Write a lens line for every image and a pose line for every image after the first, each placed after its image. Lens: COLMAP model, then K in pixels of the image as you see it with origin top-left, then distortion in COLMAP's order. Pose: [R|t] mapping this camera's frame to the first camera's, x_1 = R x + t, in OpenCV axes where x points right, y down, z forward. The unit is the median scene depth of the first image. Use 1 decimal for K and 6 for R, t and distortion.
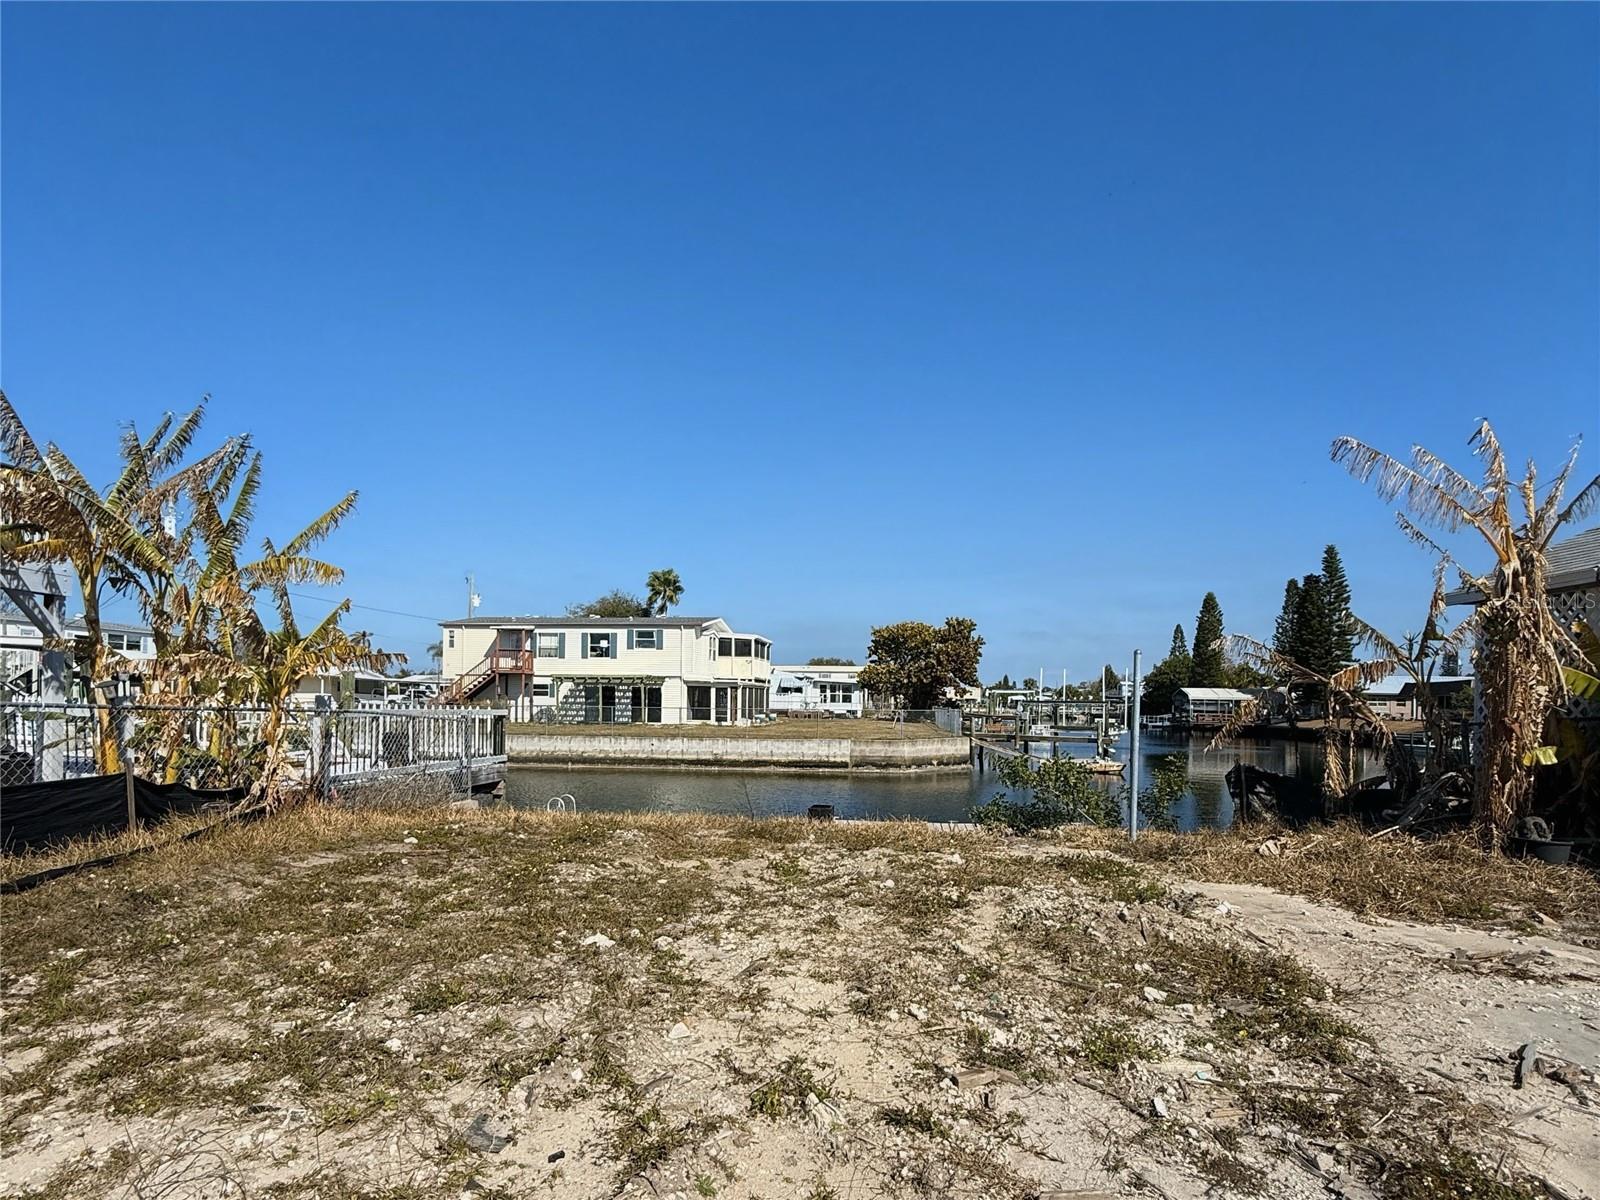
lens RADIAL K [[854.5, 0, 804.2], [0, 854.5, 689.3], [0, 0, 1]] dist [0.001018, 0.000466]
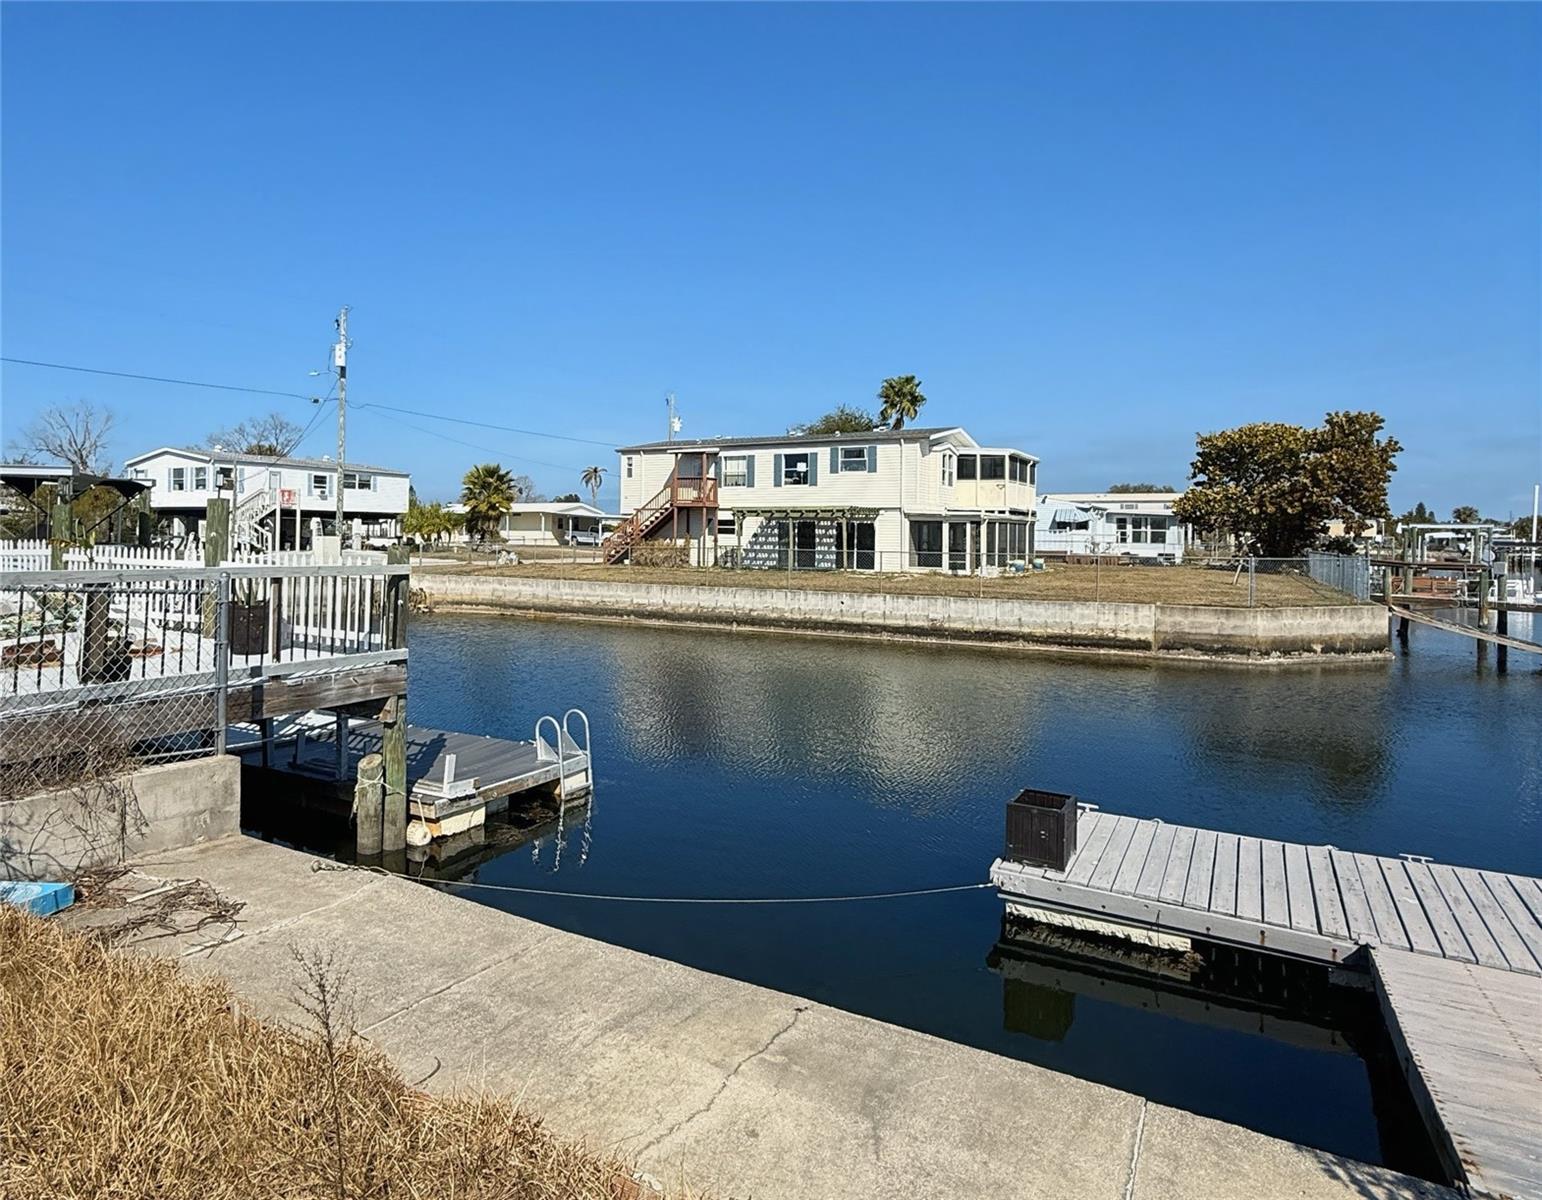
lens RADIAL K [[936.8, 0, 668.3], [0, 936.8, 527.0], [0, 0, 1]] dist [-0.000034, 0.002115]
pose [[0.905429, -0.003691, -0.424481, 0.017032], [0.004453, 0.999990, 0.000802, 0.000009], [0.424474, -0.002616, 0.905437, 0.171502]]
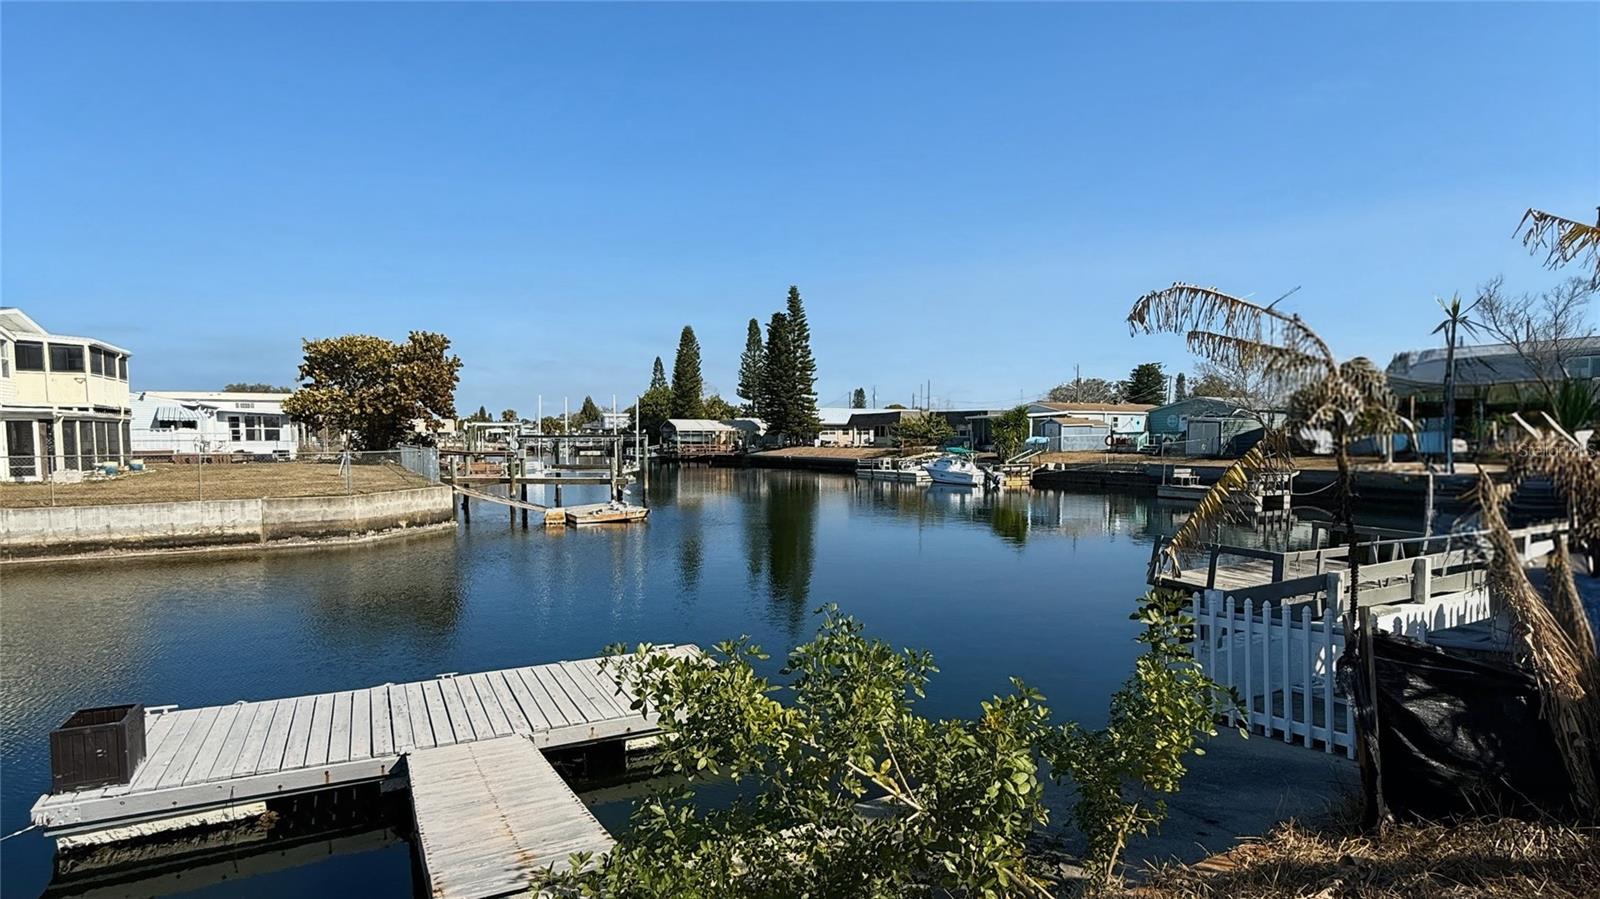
lens RADIAL K [[845.0, 0, 797.2], [0, 845.0, 496.4], [0, 0, 1]] dist [0.003256, -0.000407]
pose [[0.830839, -0.053735, 0.553913, 0.026700], [0.004681, 0.995967, 0.089596, 0.000155], [-0.556494, -0.071847, 0.827740, 0.171264]]
